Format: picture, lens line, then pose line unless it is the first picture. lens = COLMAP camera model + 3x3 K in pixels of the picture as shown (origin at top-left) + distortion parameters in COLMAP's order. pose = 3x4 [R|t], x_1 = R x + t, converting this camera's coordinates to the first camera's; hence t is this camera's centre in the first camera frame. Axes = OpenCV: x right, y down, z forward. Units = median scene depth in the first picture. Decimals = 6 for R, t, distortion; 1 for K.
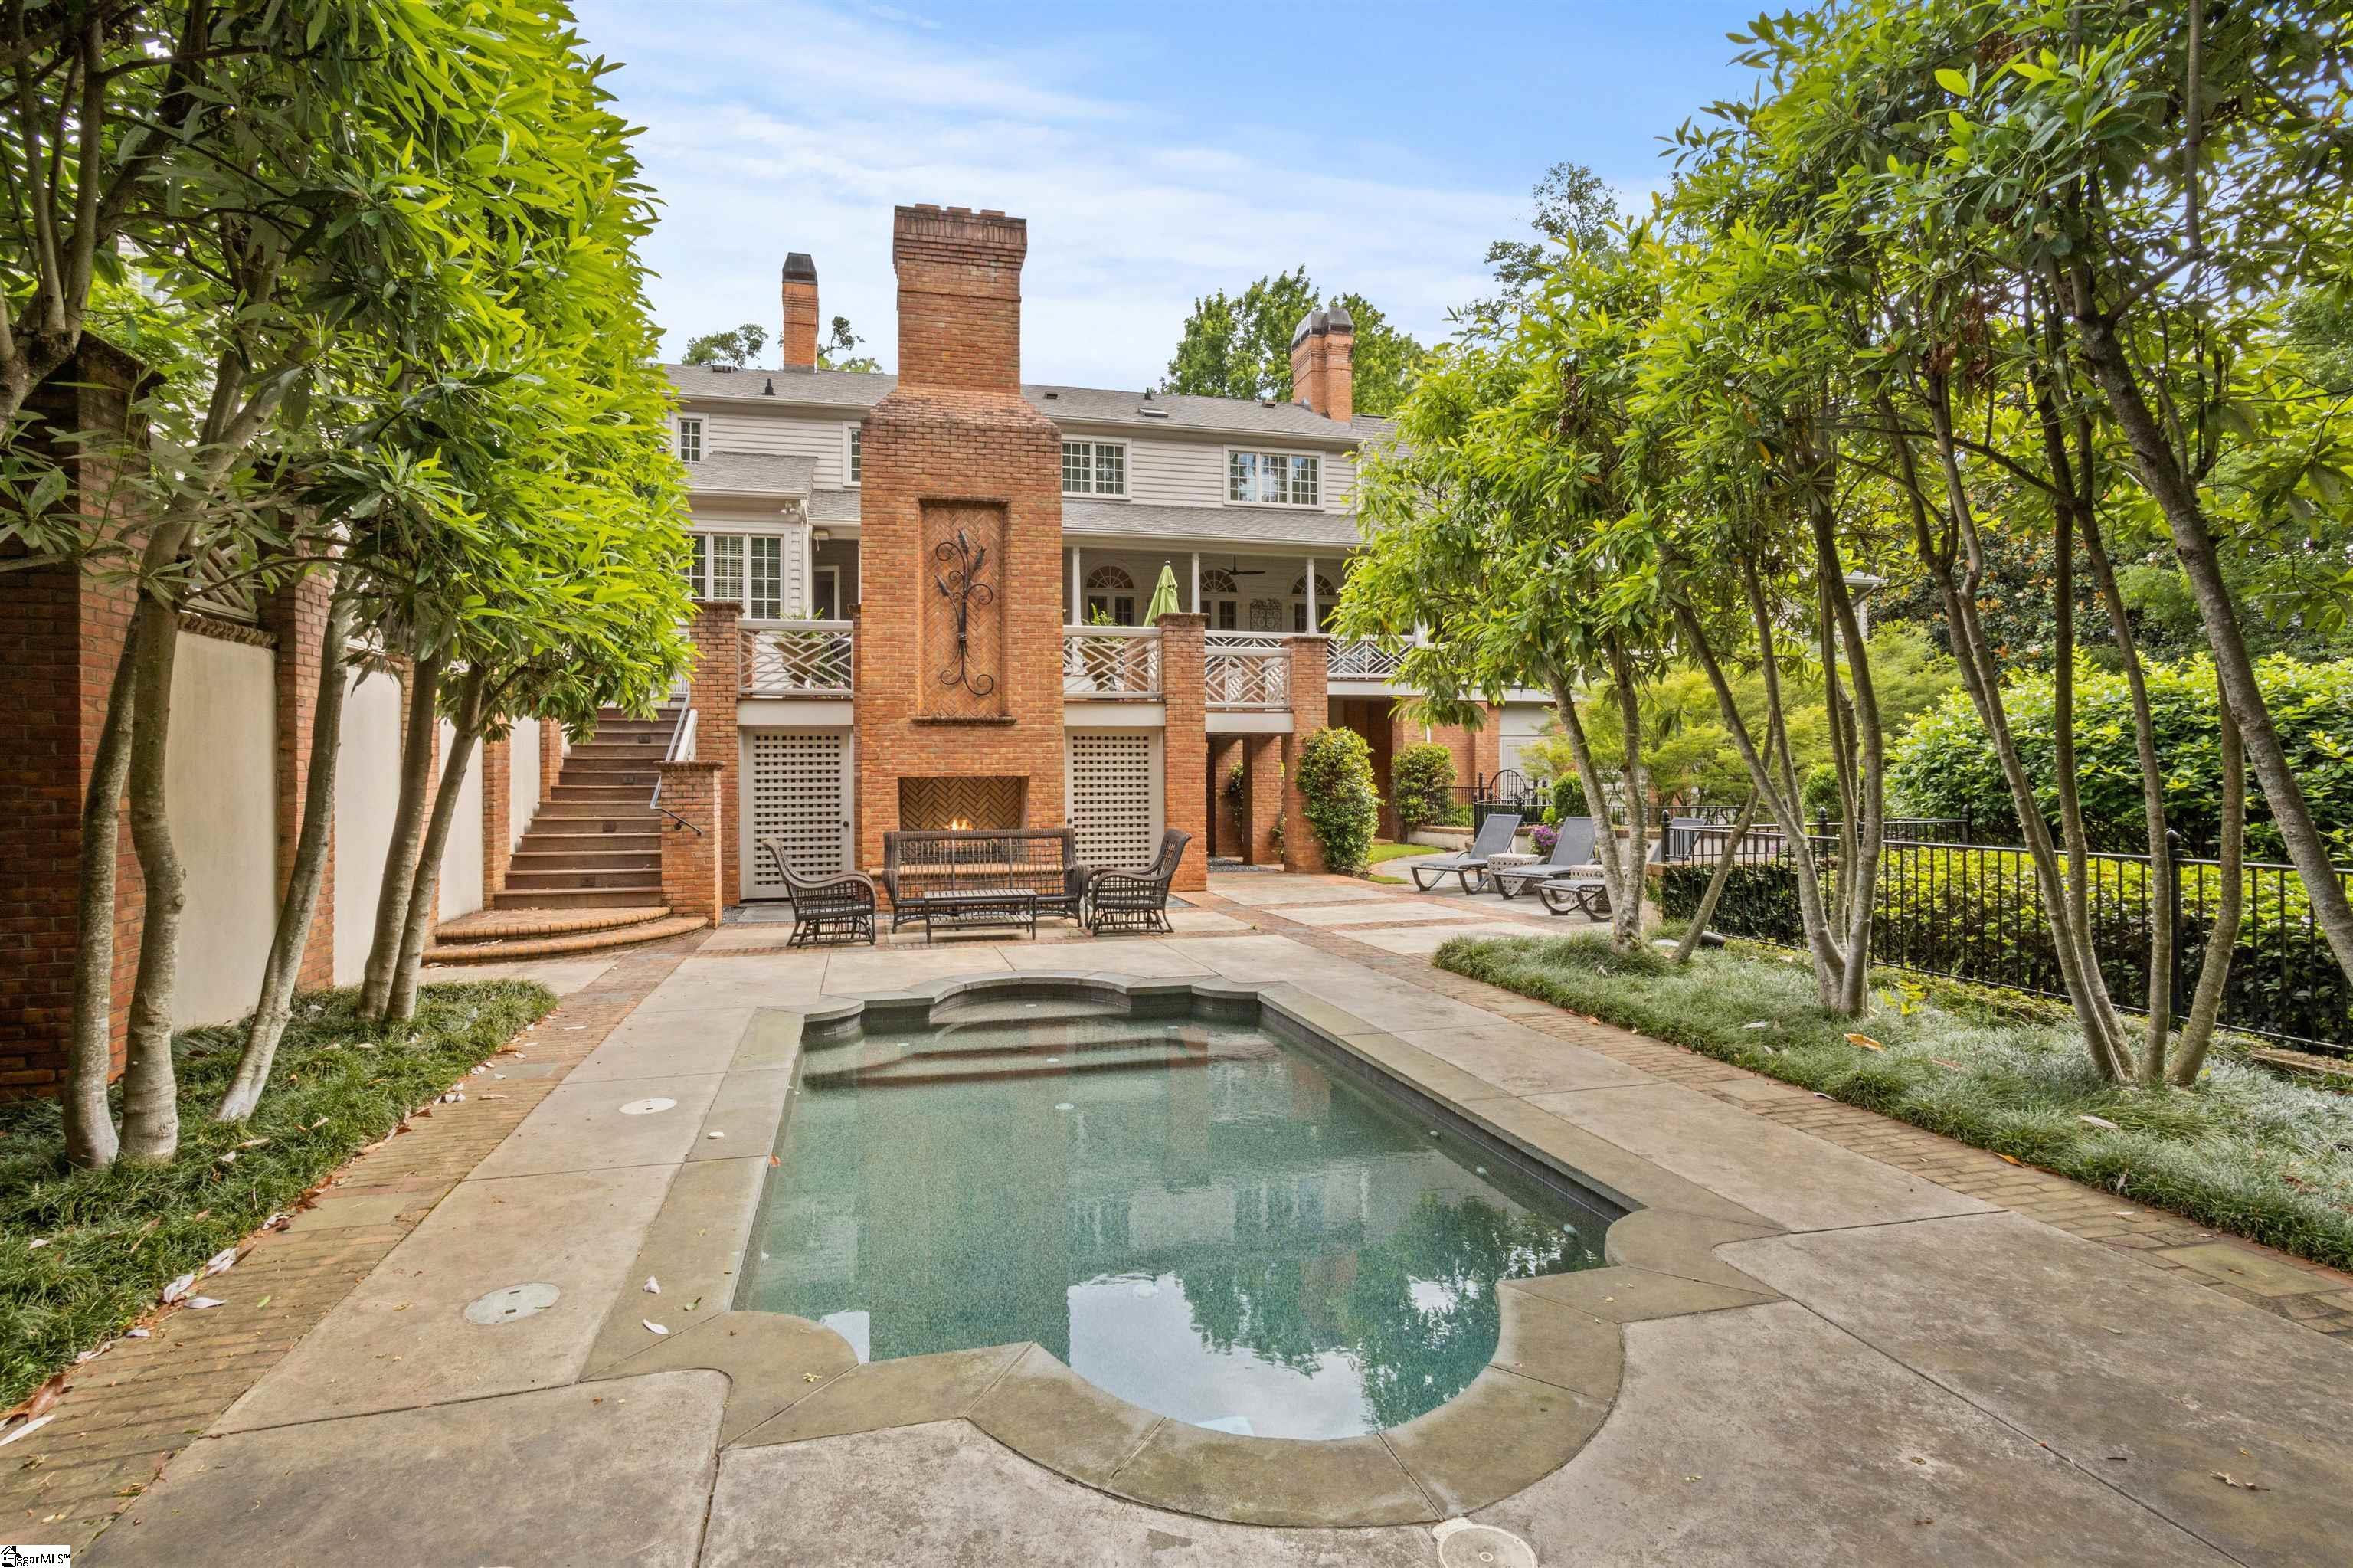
lens RADIAL K [[1131.1, 0, 1183.5], [0, 1131.1, 769.8], [0, 0, 1]] dist [-0.017685, 0.002241]
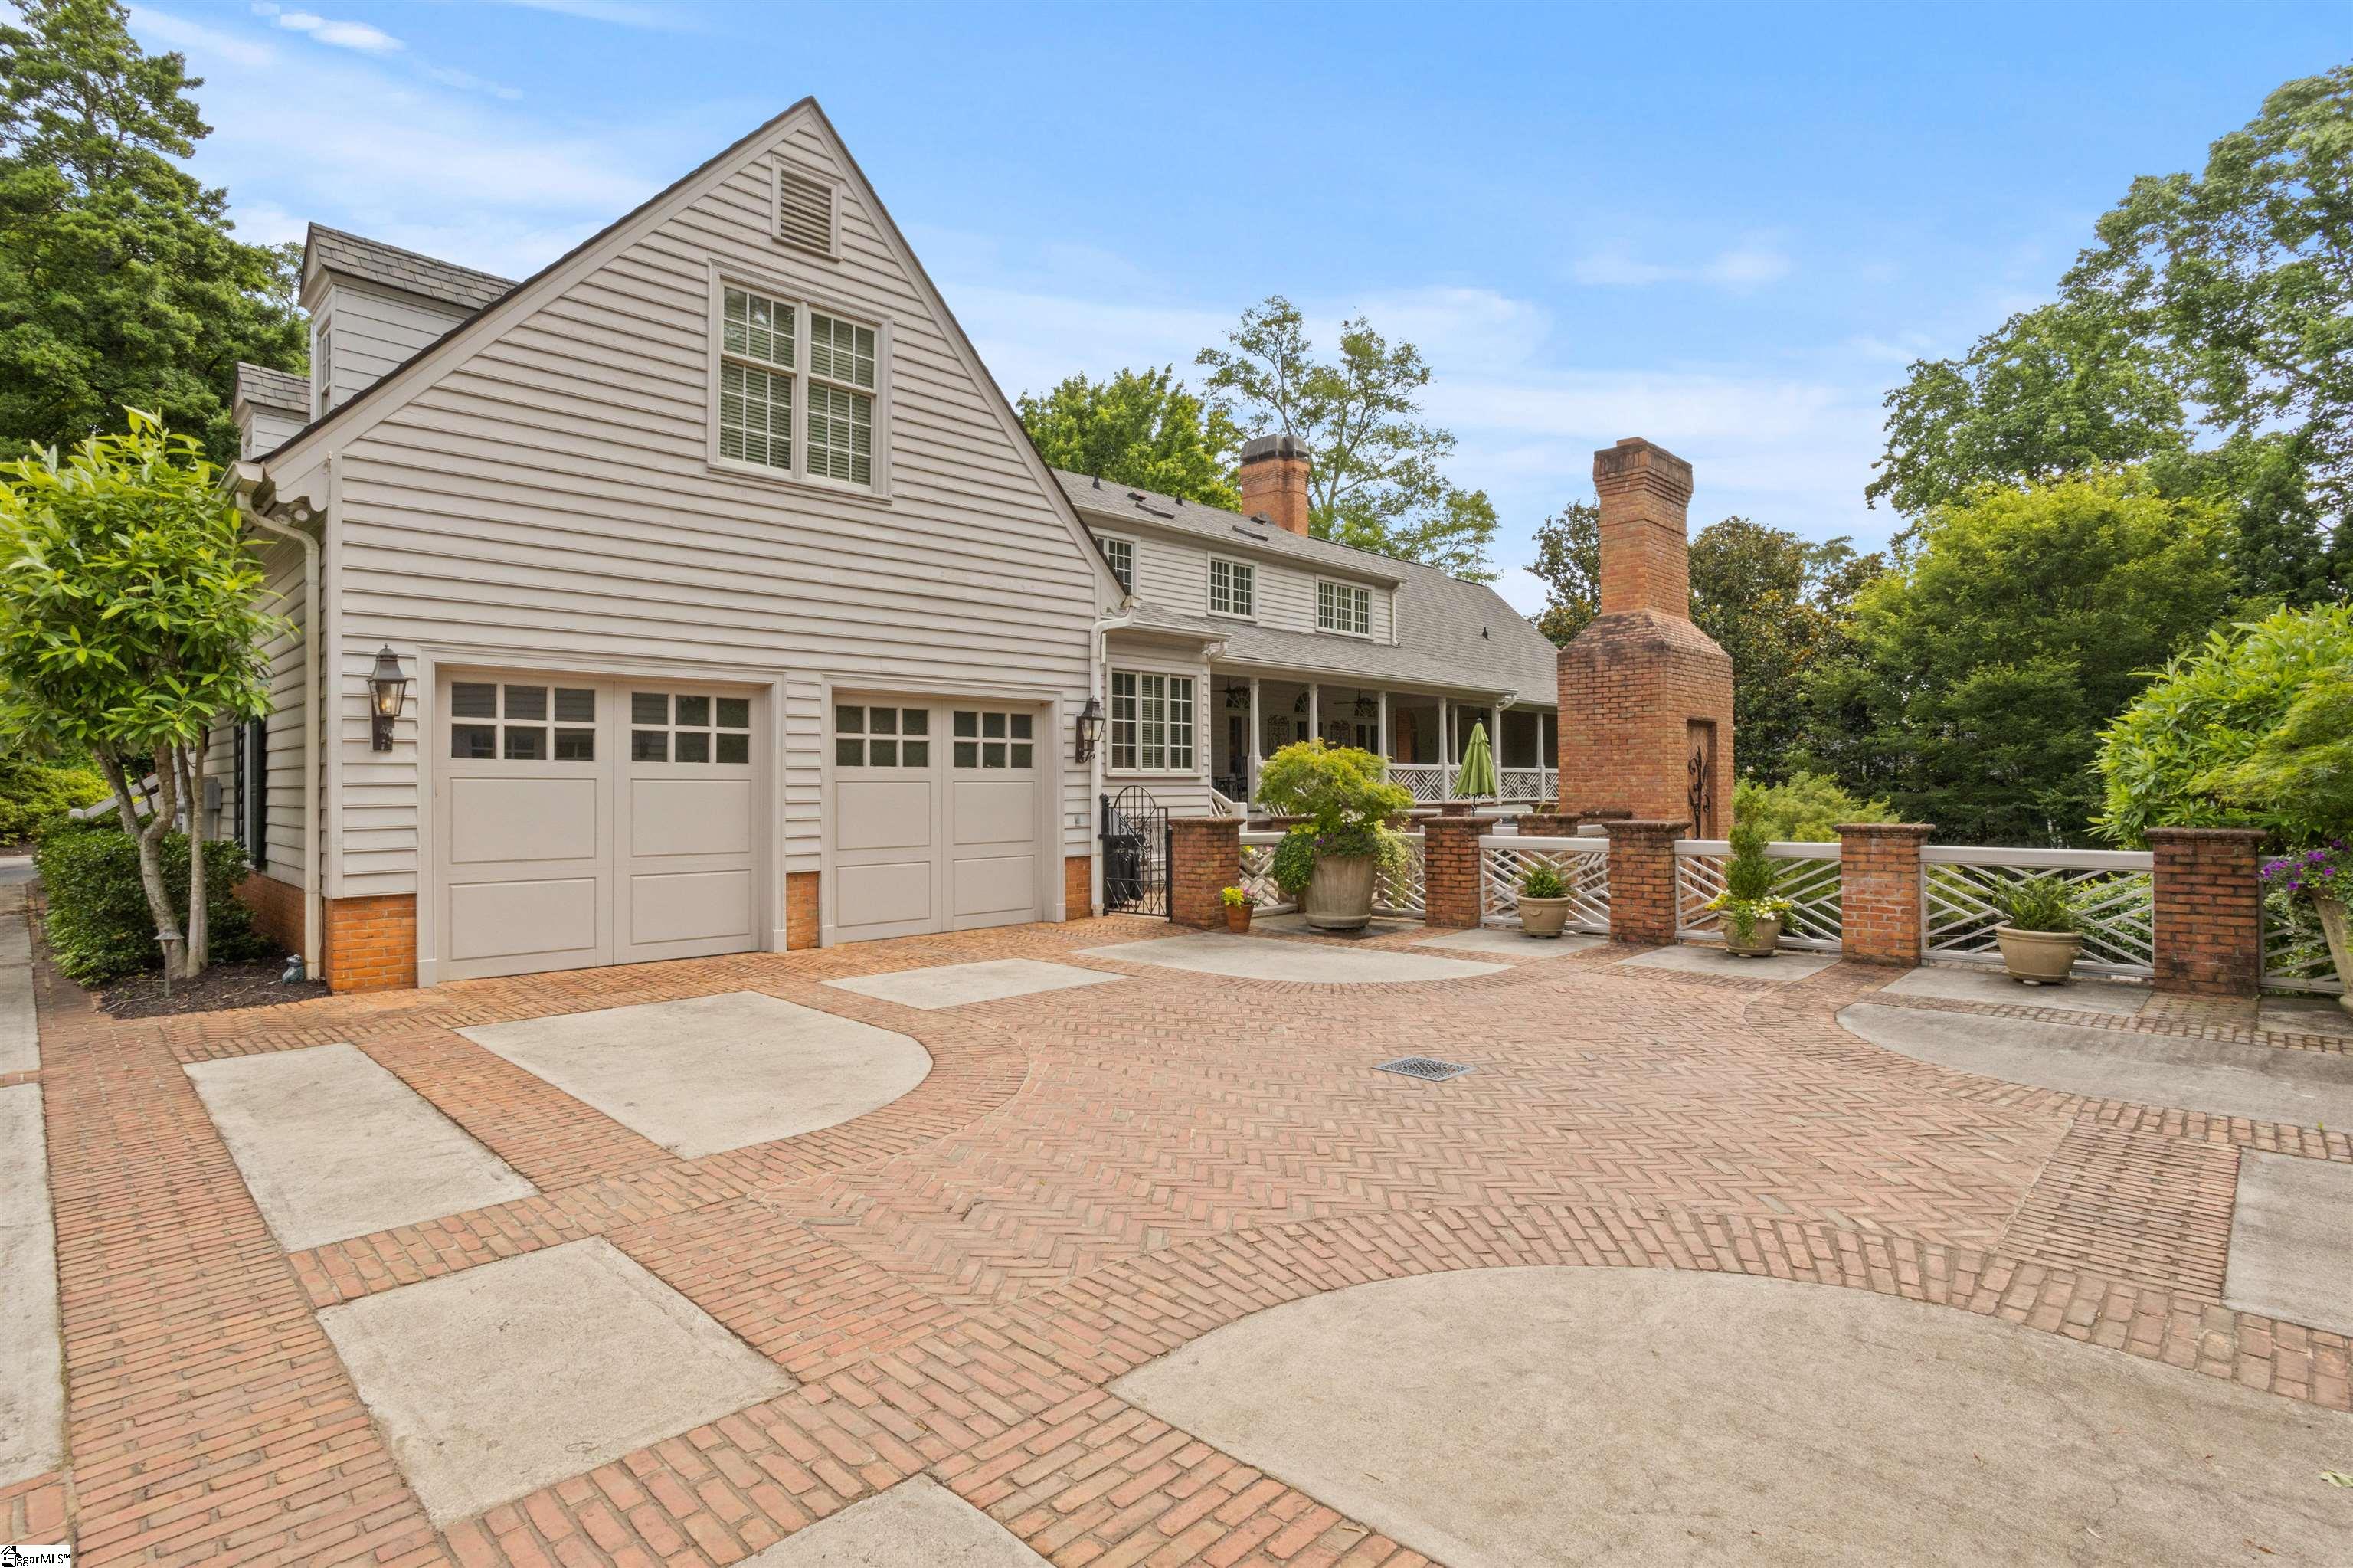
lens RADIAL K [[1131.1, 0, 1174.2], [0, 1131.1, 792.6], [0, 0, 1]] dist [-0.017685, 0.002241]
pose [[0.865744, 0.003436, 0.500475, -0.836693], [-0.004427, 0.999990, 0.000793, -0.113598], [-0.500467, -0.002902, 0.865751, 0.202769]]
